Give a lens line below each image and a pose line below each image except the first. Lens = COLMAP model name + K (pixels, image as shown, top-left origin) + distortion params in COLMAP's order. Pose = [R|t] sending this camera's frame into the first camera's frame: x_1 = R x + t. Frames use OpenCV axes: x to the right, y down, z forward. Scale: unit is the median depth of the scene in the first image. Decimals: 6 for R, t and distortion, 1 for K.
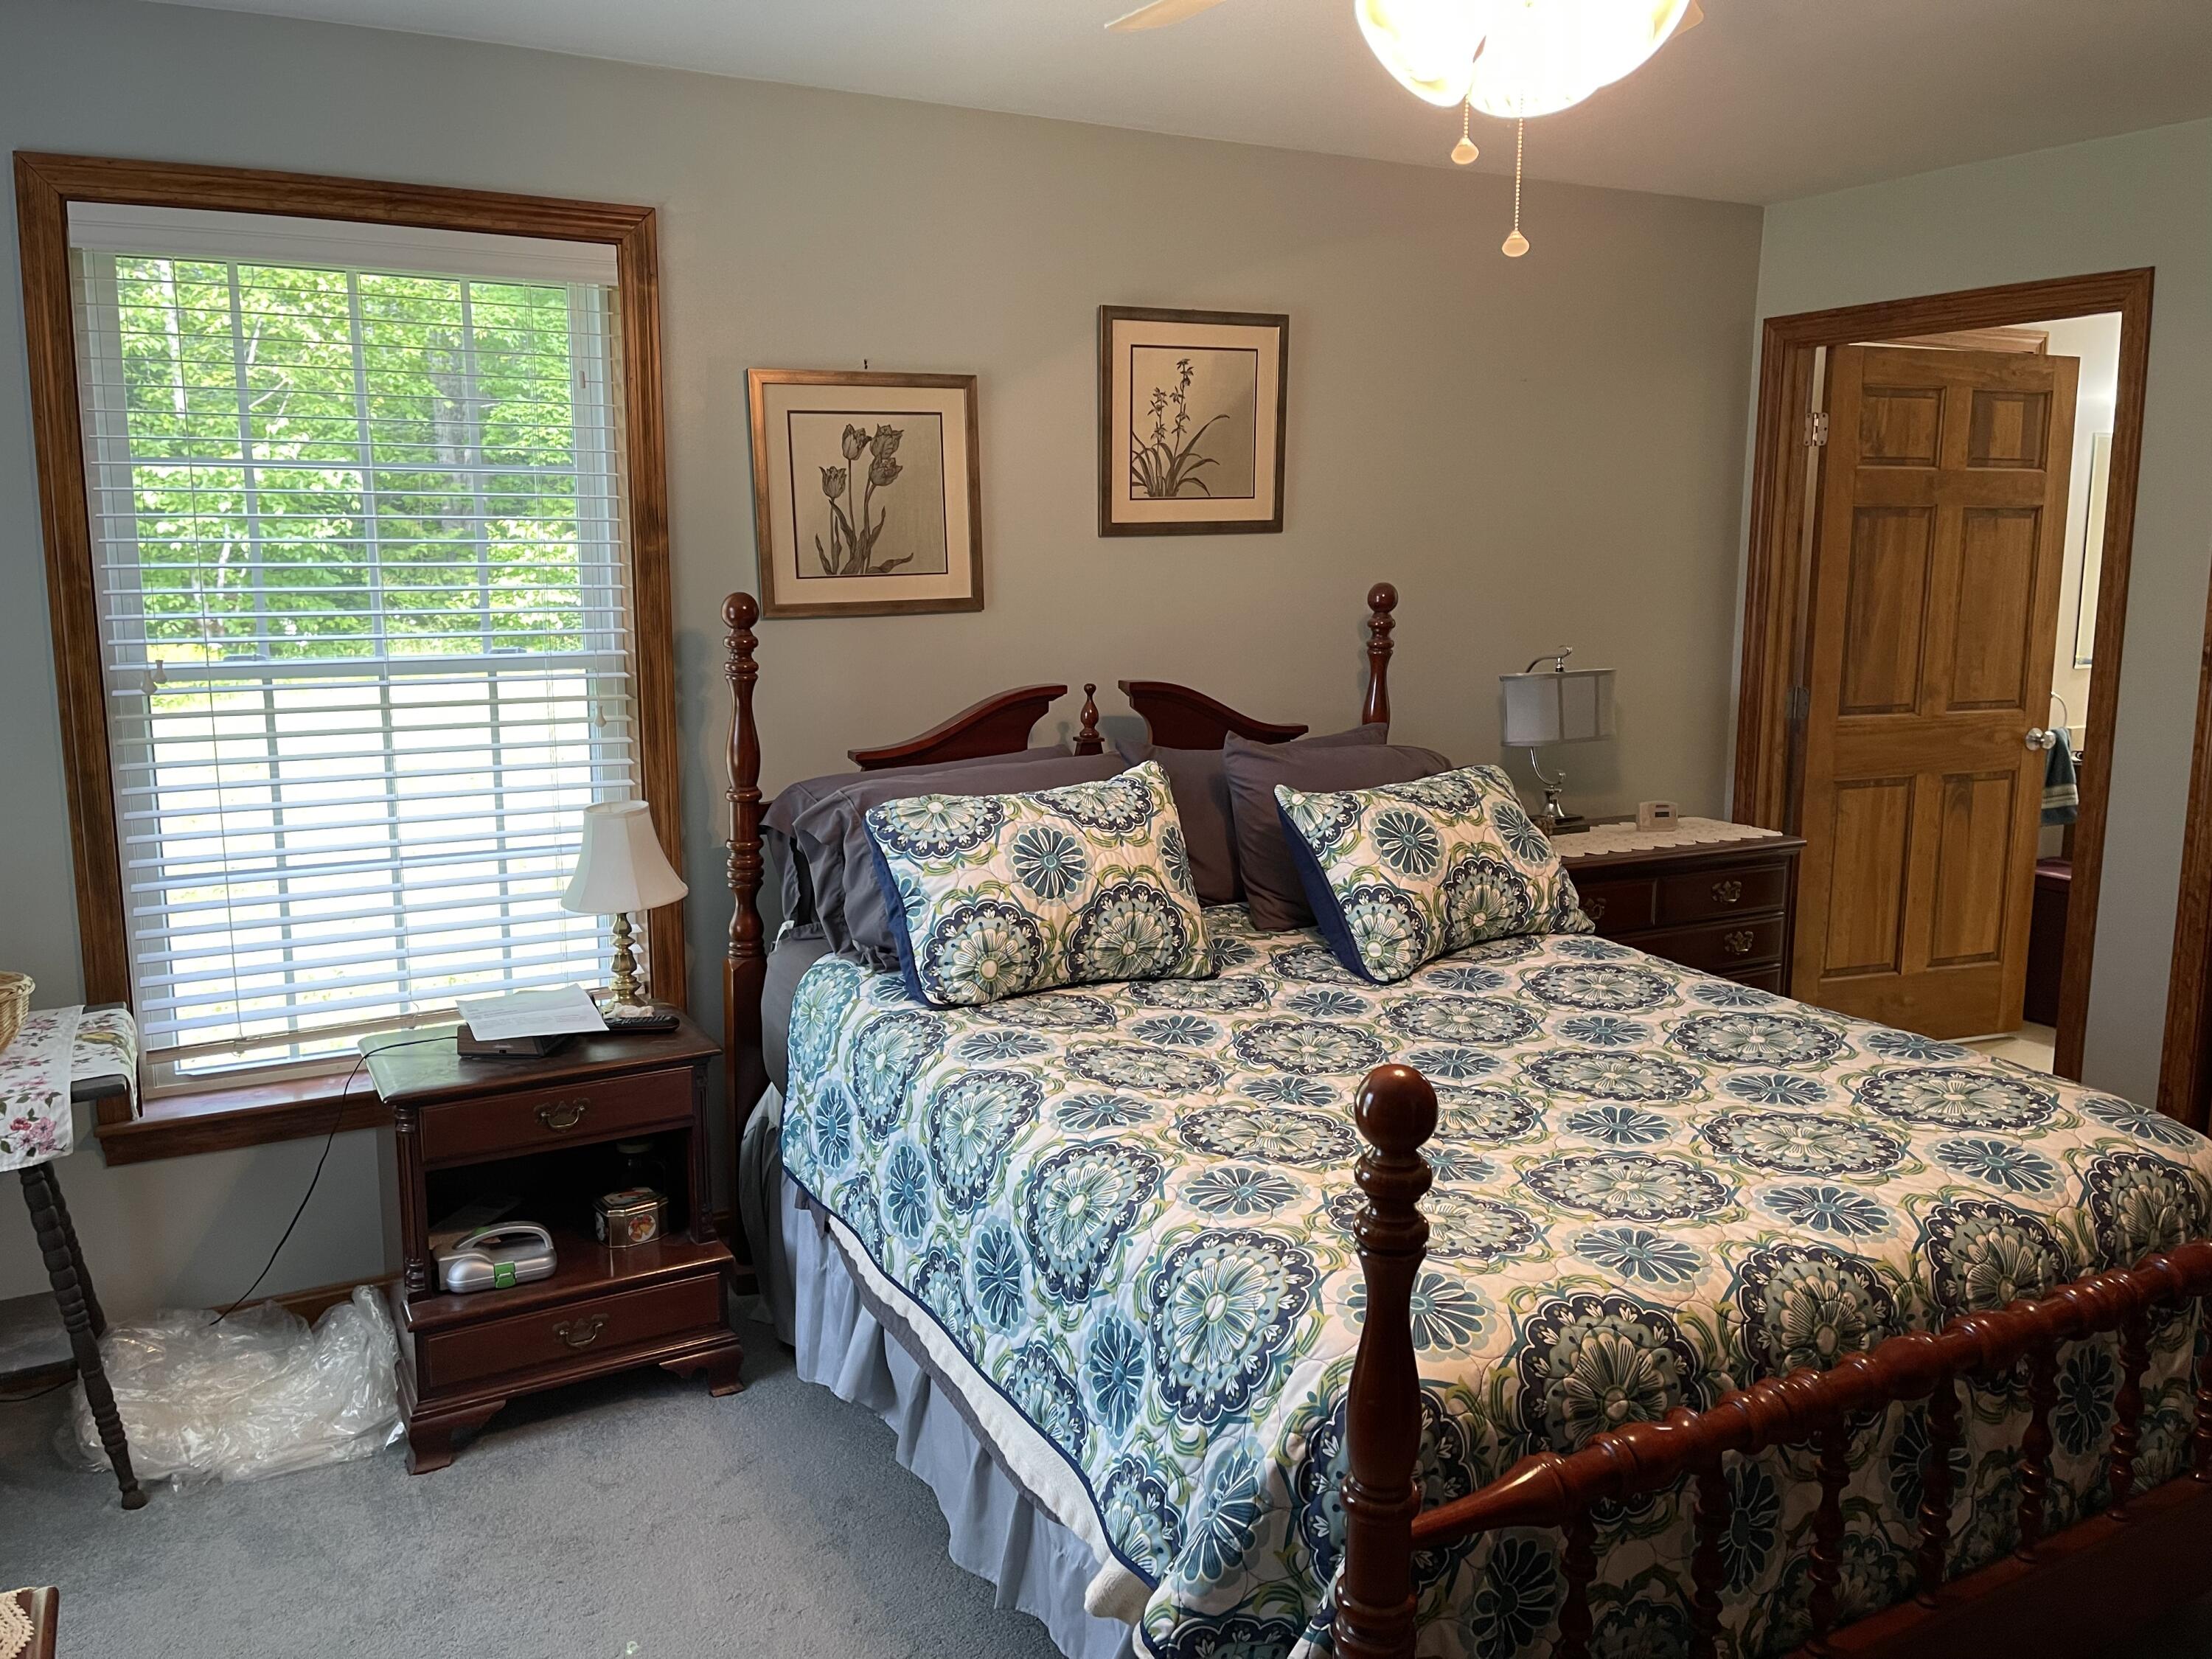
lens RADIAL K [[1686.2, 0, 1107.9], [0, 1686.2, 824.3], [0, 0, 1]] dist [0.008229, 0.000982]
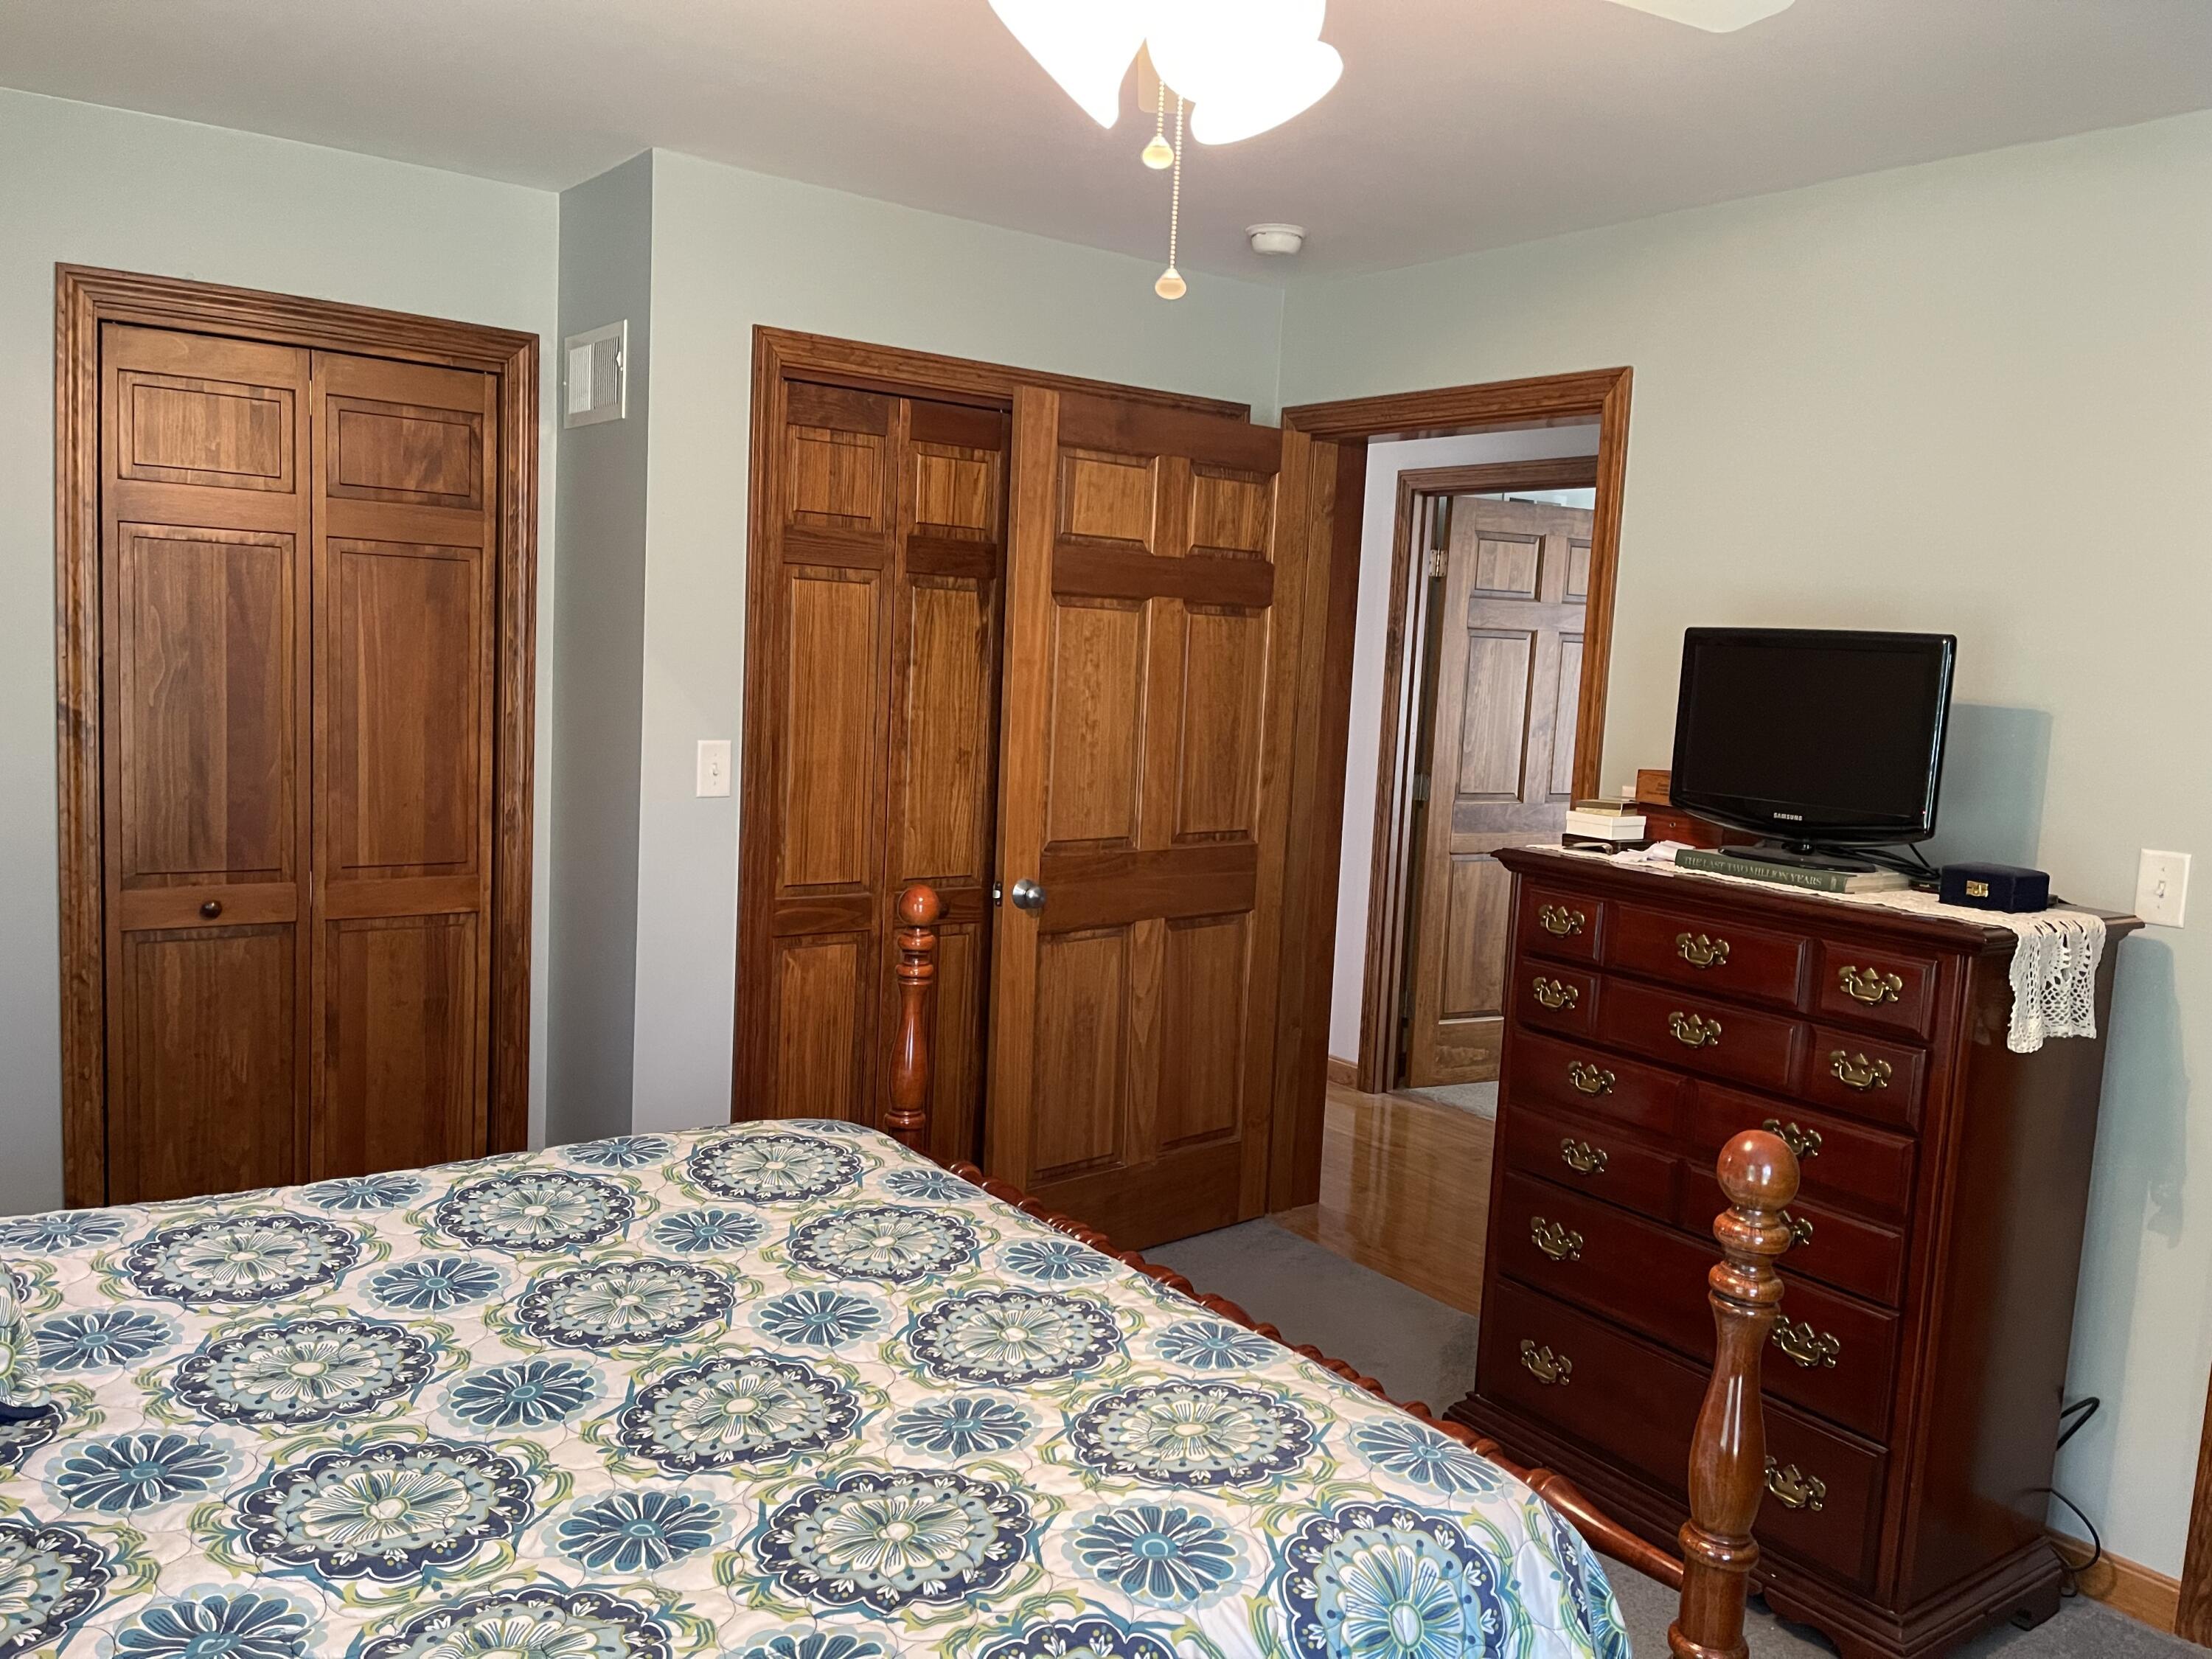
lens RADIAL K [[1686.2, 0, 1107.1], [0, 1686.2, 825.3], [0, 0, 1]] dist [0.008229, 0.000982]
pose [[-0.156184, -0.117046, 0.980768, -0.459637], [0.115043, 0.984040, 0.135757, -0.141483], [-0.981005, 0.134034, -0.140226, 0.872260]]
